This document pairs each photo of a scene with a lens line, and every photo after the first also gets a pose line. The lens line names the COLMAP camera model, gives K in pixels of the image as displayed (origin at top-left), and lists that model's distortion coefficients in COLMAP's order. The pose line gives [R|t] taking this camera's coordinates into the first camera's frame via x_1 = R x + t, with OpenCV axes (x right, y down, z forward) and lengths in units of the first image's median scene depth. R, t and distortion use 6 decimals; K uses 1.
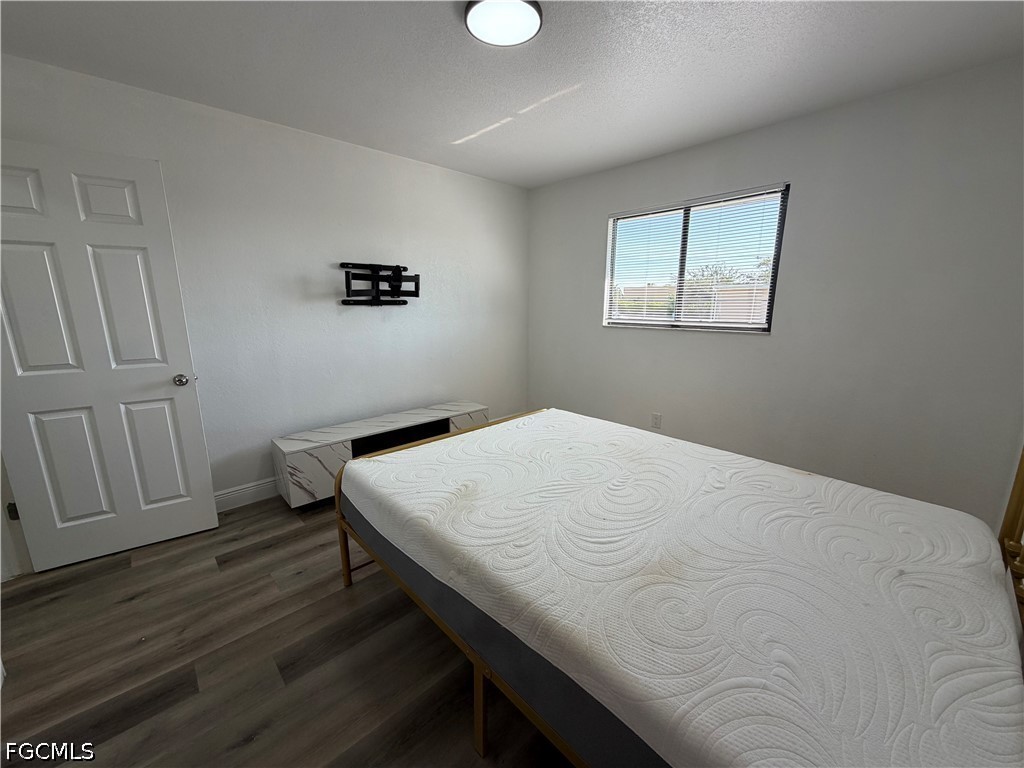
lens RADIAL K [[407.6, 0, 509.9], [0, 407.6, 386.5], [0, 0, 1]] dist [0.000270, -0.000197]
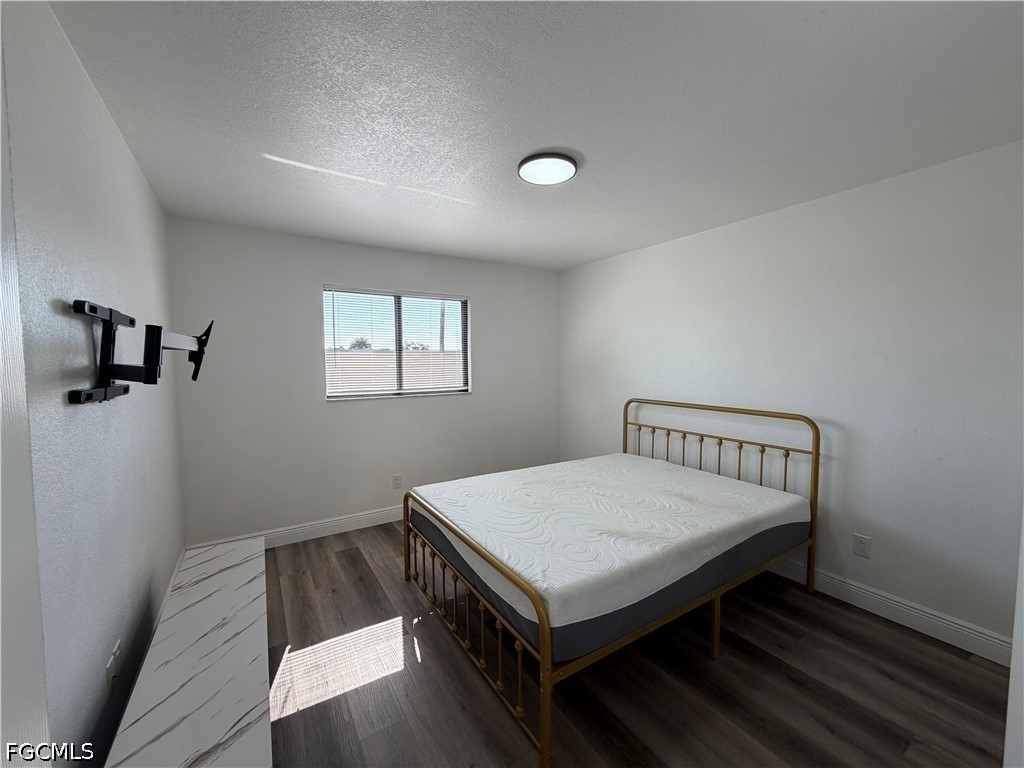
lens RADIAL K [[407.6, 0, 508.1], [0, 407.6, 388.0], [0, 0, 1]] dist [0.000270, -0.000197]
pose [[0.189458, -0.064228, 0.979786, -0.760071], [0.206644, 0.978118, 0.024160, -0.149187], [-0.959898, 0.197890, 0.198584, 0.554866]]
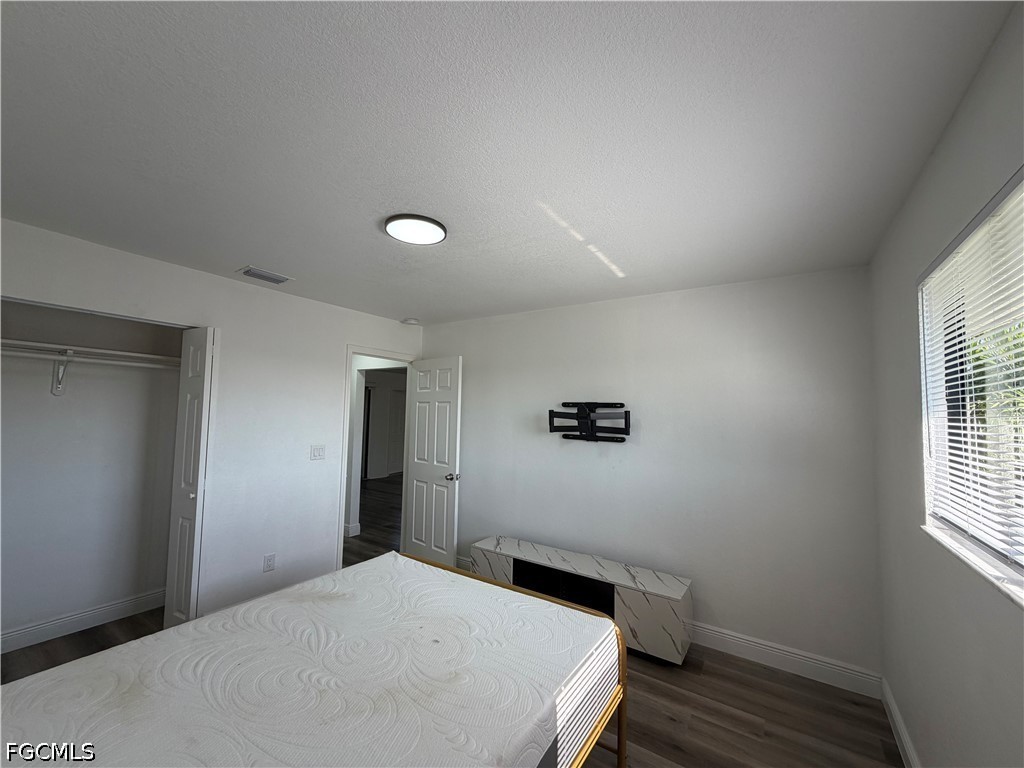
lens RADIAL K [[407.6, 0, 508.2], [0, 407.6, 384.7], [0, 0, 1]] dist [0.000270, -0.000197]
pose [[0.225926, -0.064407, -0.972013, 0.706820], [-0.224230, 0.967580, -0.116231, -0.190582], [0.947987, 0.244214, 0.204159, 0.627661]]
